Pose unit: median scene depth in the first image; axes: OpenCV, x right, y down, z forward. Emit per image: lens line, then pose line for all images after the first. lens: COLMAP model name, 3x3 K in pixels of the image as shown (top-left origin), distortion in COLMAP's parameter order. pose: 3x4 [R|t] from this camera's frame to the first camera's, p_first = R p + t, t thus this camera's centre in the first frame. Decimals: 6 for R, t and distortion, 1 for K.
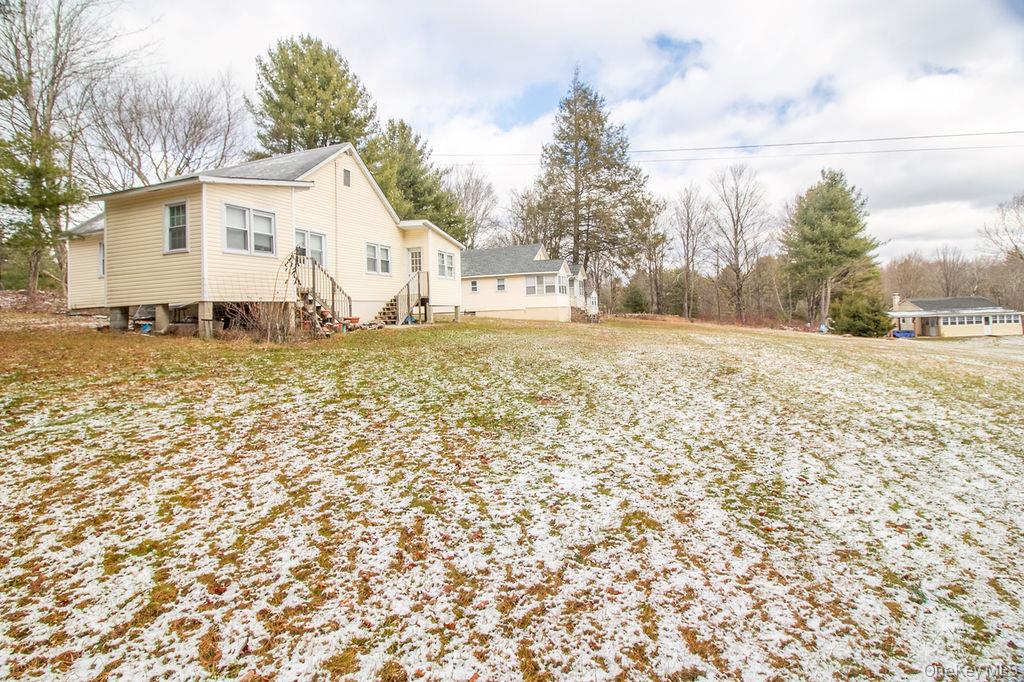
lens RADIAL K [[491.4, 0, 517.8], [0, 491.4, 304.9], [0, 0, 1]] dist [-0.027634, -0.001154]
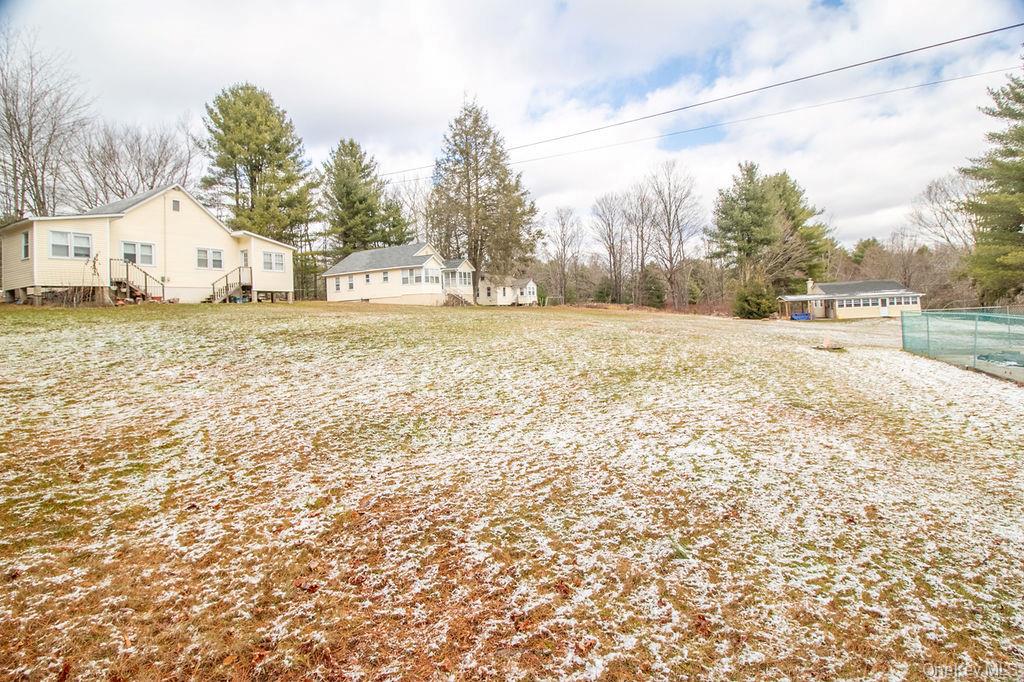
lens RADIAL K [[491.4, 0, 517.8], [0, 491.4, 304.9], [0, 0, 1]] dist [-0.027634, -0.001154]
pose [[0.993351, -0.014286, -0.114238, 0.733691], [0.015186, 0.999860, 0.007013, 0.043709], [0.114122, -0.008701, 0.993429, -0.310642]]
